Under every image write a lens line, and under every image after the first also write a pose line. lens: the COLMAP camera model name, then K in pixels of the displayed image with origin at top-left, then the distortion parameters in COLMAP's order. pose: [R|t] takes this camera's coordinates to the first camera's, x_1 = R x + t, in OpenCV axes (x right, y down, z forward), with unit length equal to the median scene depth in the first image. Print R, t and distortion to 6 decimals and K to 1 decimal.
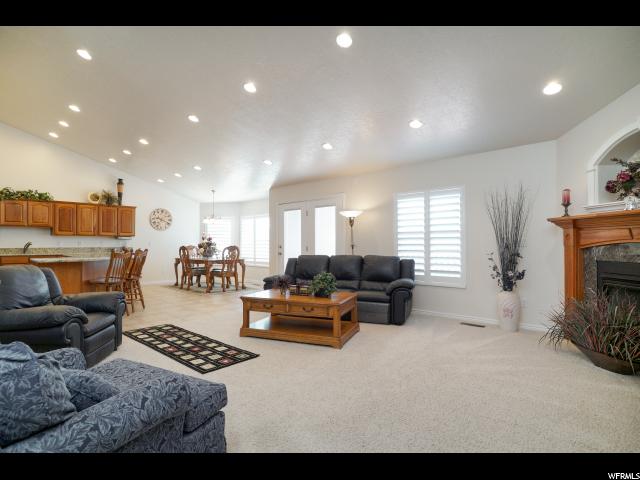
lens RADIAL K [[337.9, 0, 323.0], [0, 337.9, 239.6], [0, 0, 1]] dist [-0.038143, 0.020146]
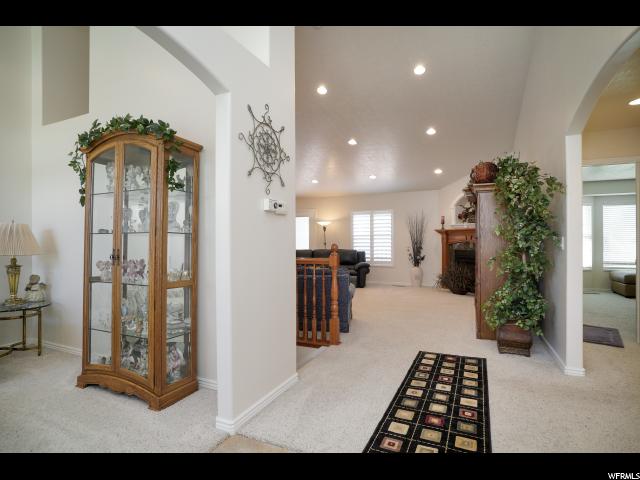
lens RADIAL K [[337.9, 0, 320.7], [0, 337.9, 238.6], [0, 0, 1]] dist [-0.038143, 0.020146]
pose [[0.956448, -0.000515, 0.291901, -0.350680], [-0.000898, 0.999989, 0.004707, -0.010831], [-0.291900, -0.004764, 0.956437, -0.451505]]
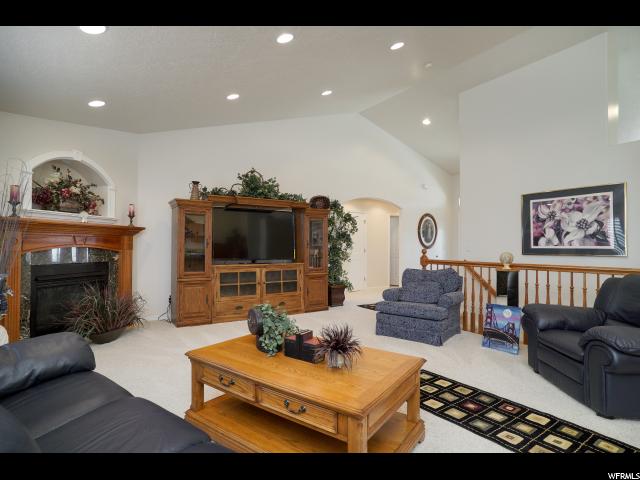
lens RADIAL K [[337.9, 0, 318.7], [0, 337.9, 238.2], [0, 0, 1]] dist [-0.038143, 0.020146]
pose [[-0.968210, 0.001988, 0.250132, -0.133977], [-0.007027, 0.999358, -0.035141, 0.007034], [-0.250041, -0.035782, -0.967574, 0.937174]]
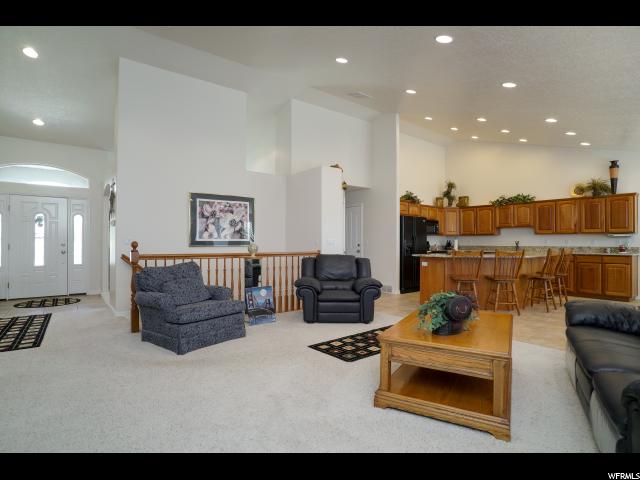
lens RADIAL K [[337.9, 0, 313.5], [0, 337.9, 240.3], [0, 0, 1]] dist [-0.038143, 0.020146]
pose [[-0.191372, -0.001835, -0.981516, 0.380407], [0.008339, 0.999959, -0.003495, 0.004346], [0.981482, -0.008854, -0.191349, 0.551151]]
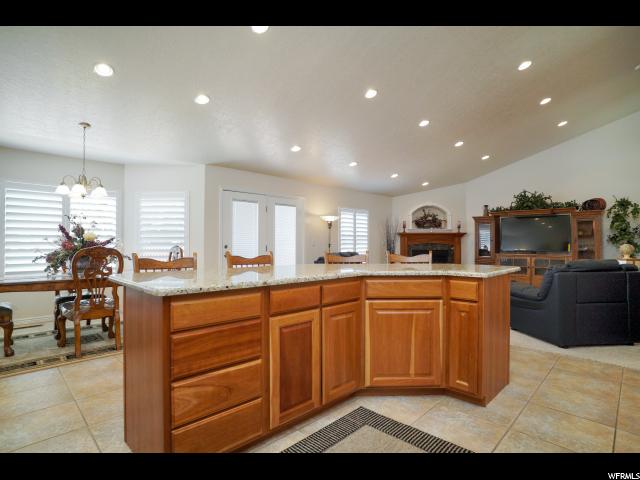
lens RADIAL K [[337.9, 0, 297.6], [0, 337.9, 241.4], [0, 0, 1]] dist [-0.038143, 0.020146]
pose [[0.062255, 0.010781, 0.998002, -1.012076], [-0.011236, 0.999886, -0.010101, 0.017355], [-0.997997, -0.010585, 0.062369, 0.929186]]
